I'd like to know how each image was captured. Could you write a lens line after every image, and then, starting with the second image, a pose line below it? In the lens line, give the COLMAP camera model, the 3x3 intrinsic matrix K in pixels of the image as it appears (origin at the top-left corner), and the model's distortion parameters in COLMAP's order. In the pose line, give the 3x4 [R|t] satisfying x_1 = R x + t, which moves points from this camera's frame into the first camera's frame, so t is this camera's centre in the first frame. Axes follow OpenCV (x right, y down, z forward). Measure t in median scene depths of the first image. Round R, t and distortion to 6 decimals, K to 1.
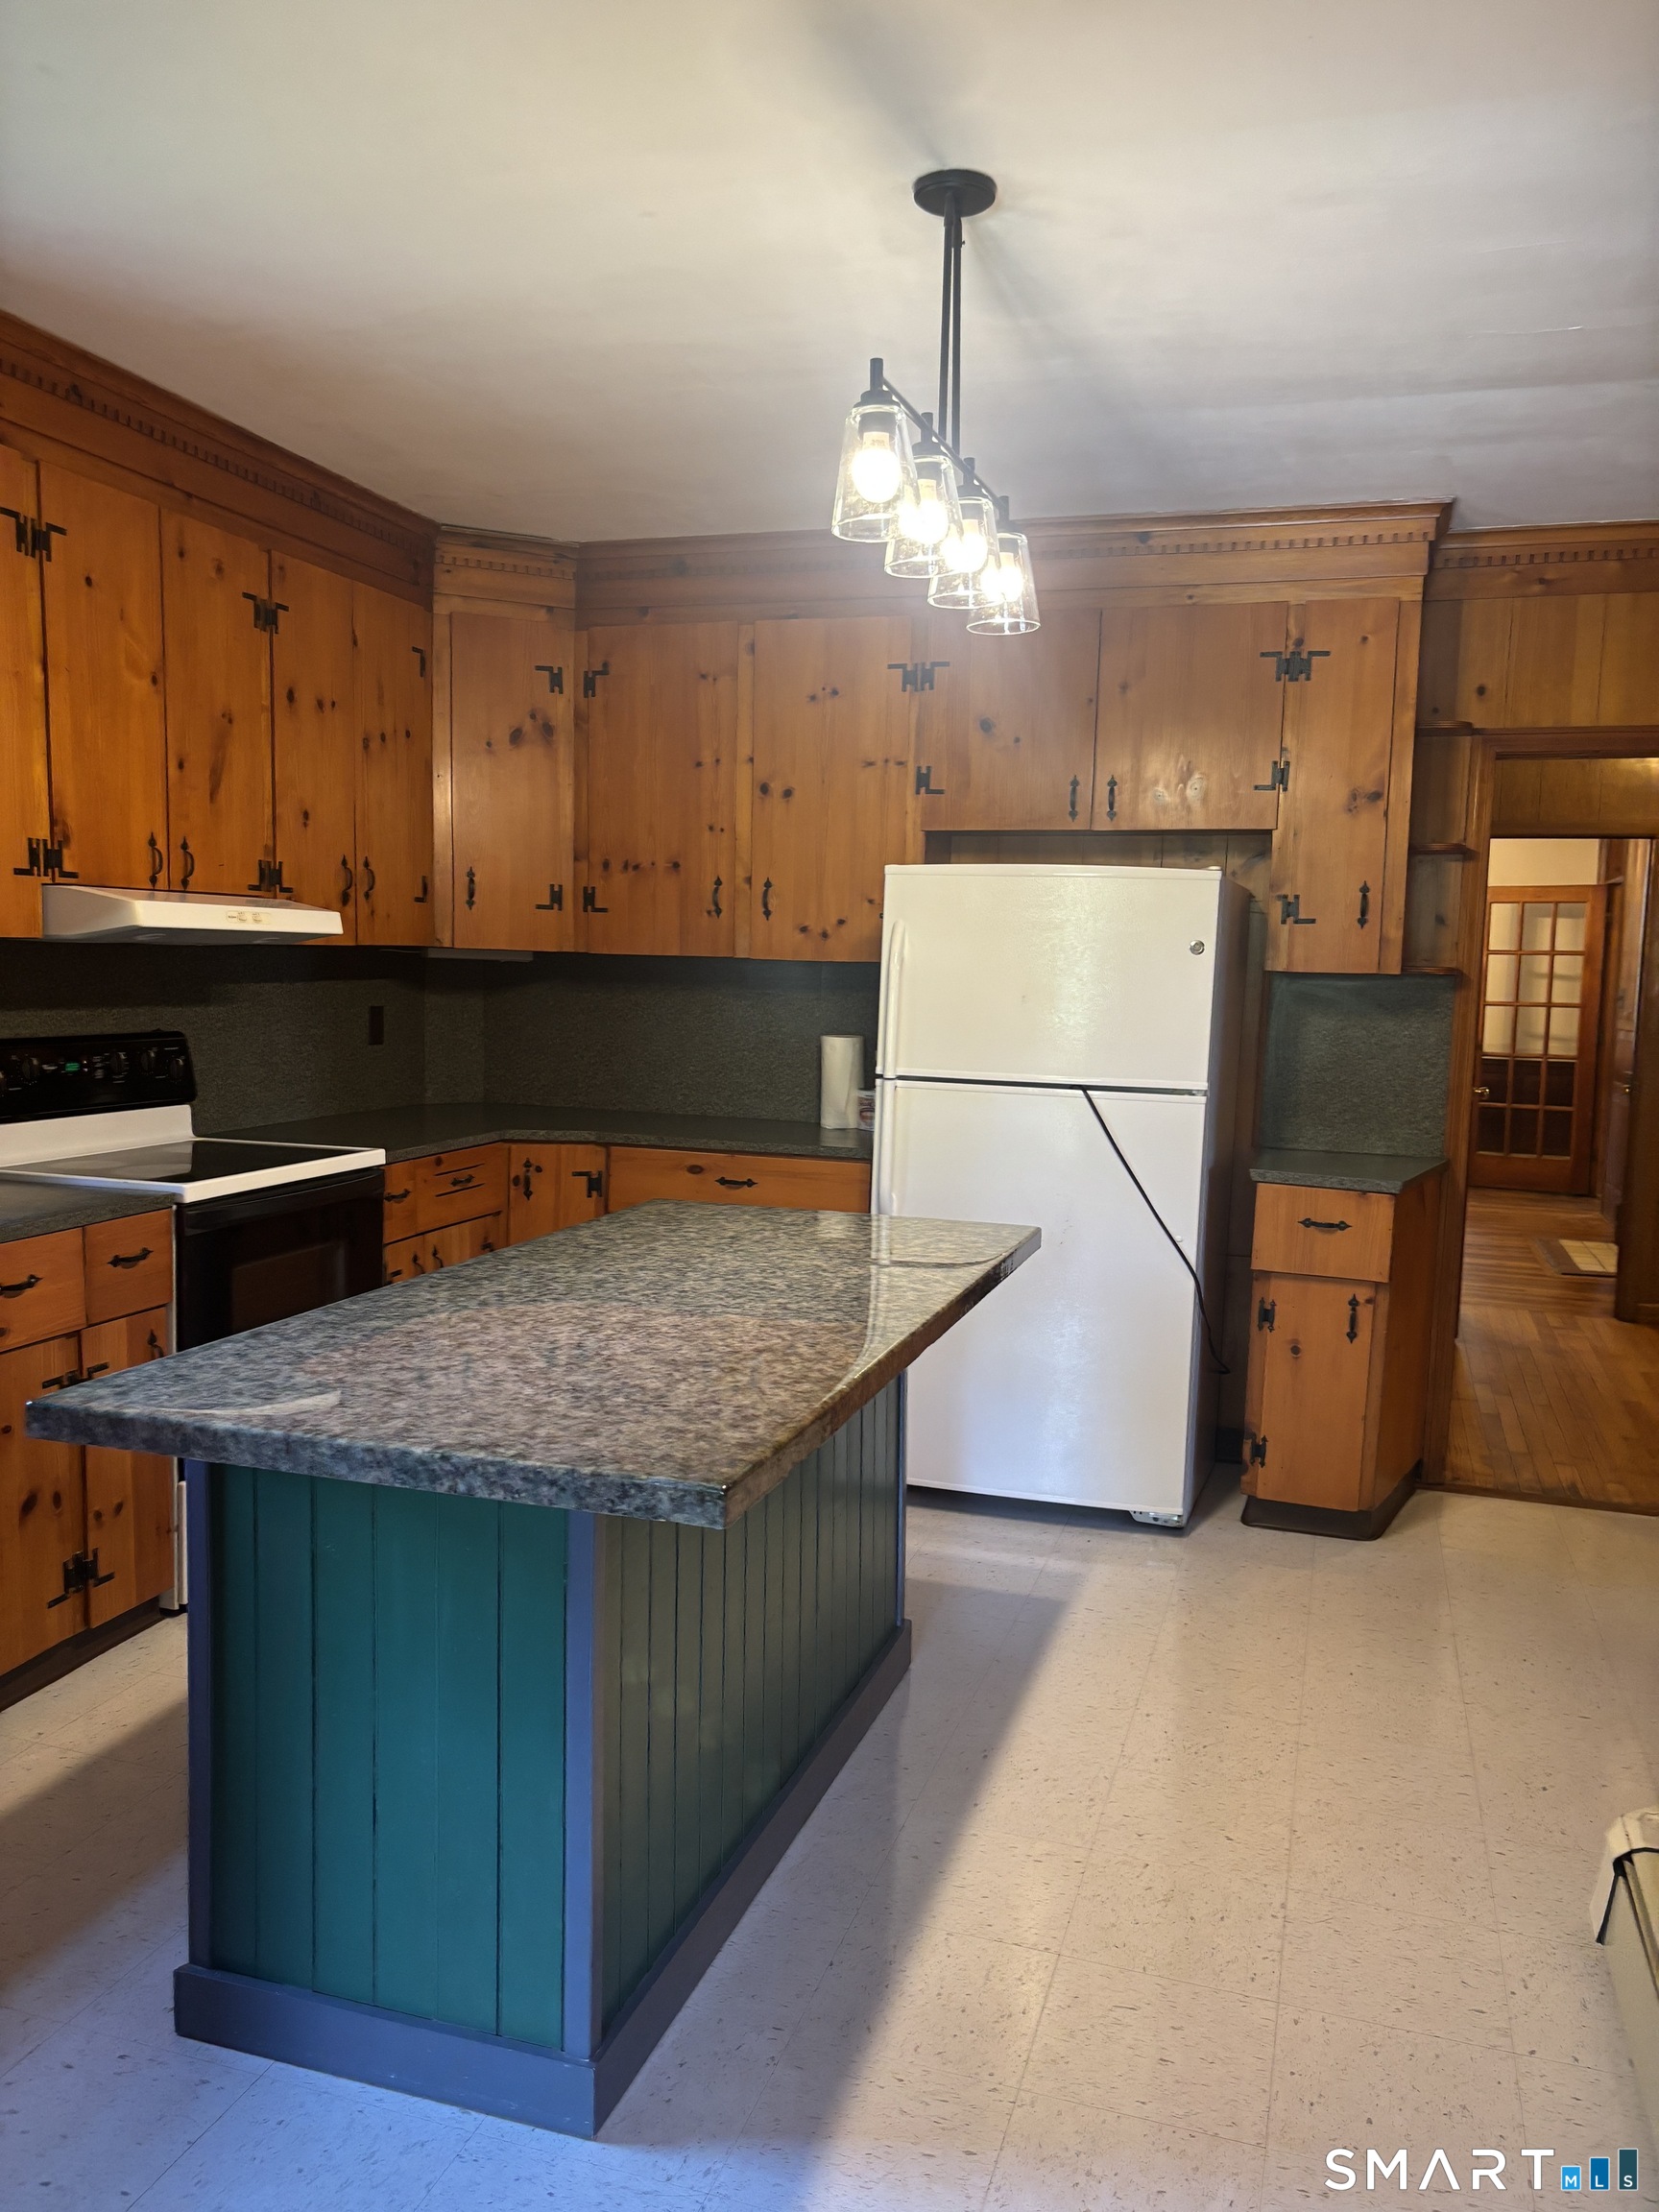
lens RADIAL K [[1686.8, 0, 827.1], [0, 1686.8, 1108.3], [0, 0, 1]] dist [0.030432, -0.026796]
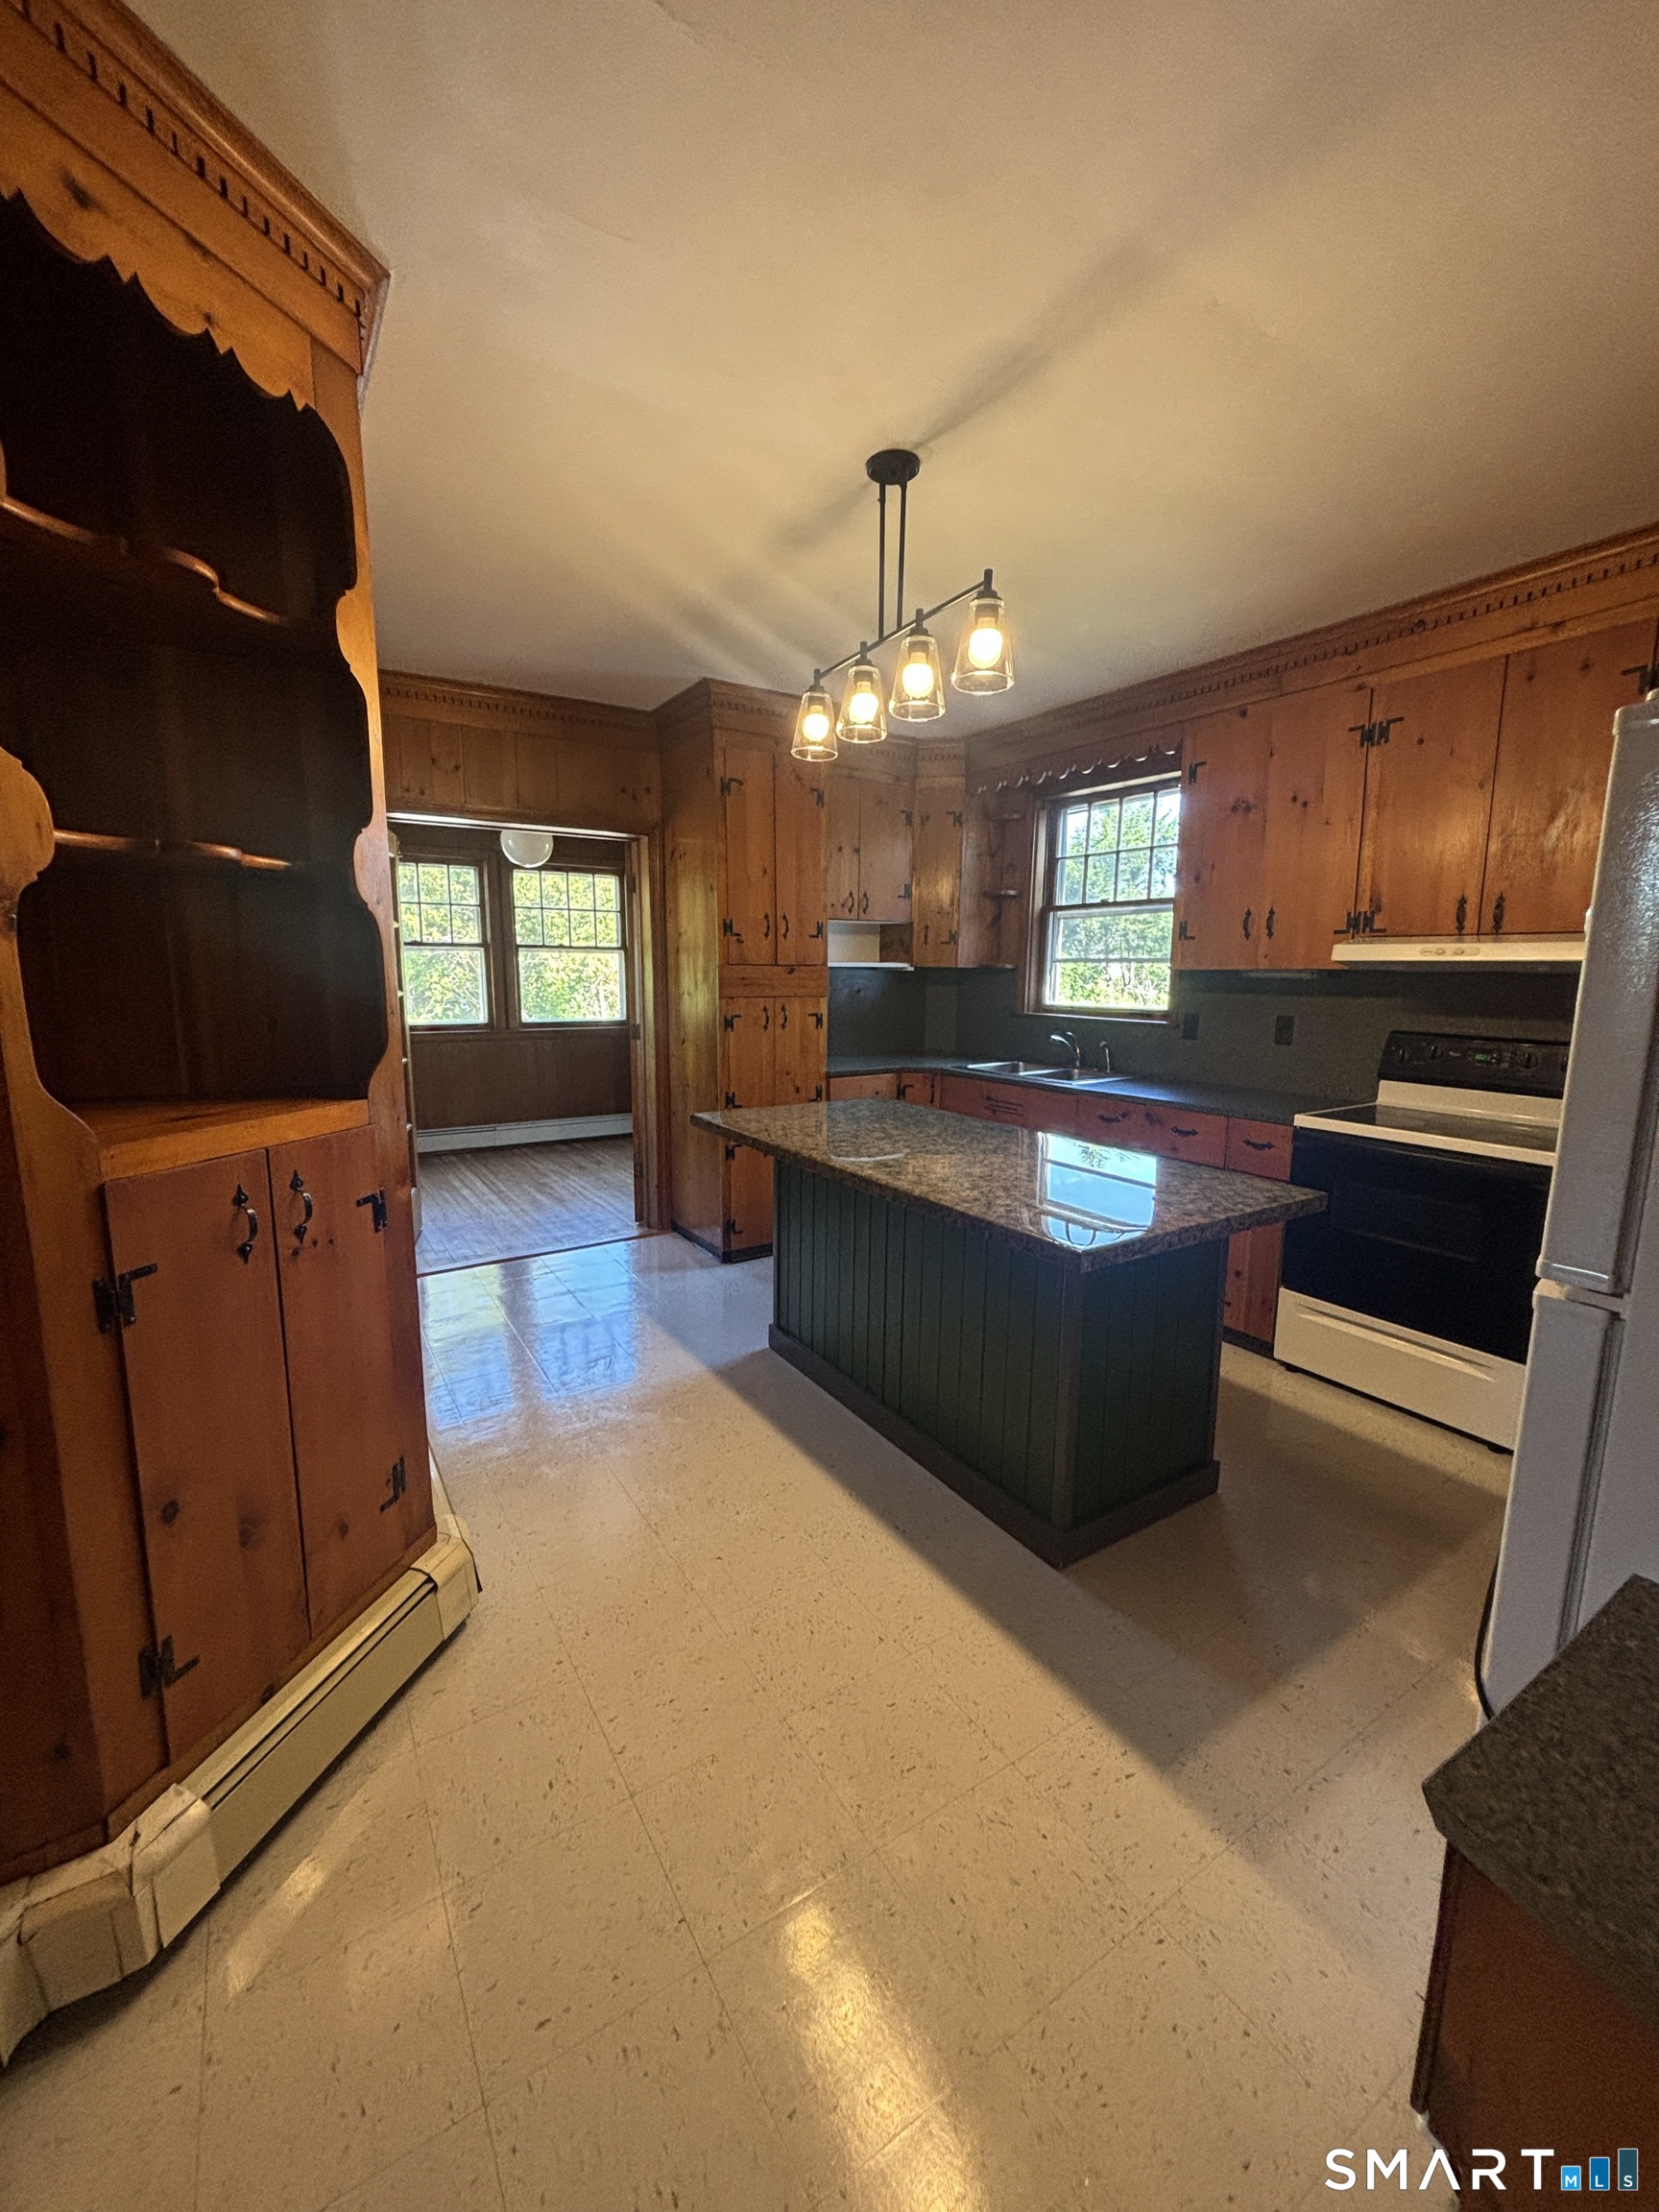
lens RADIAL K [[892.3, 0, 846.9], [0, 892.3, 1111.8], [0, 0, 1]] dist [0.002010, -0.001055]
pose [[-0.633961, 0.093849, -0.767650, 0.586457], [-0.091922, 0.976429, 0.195286, -0.089969], [0.767883, 0.194367, -0.610391, 1.196710]]
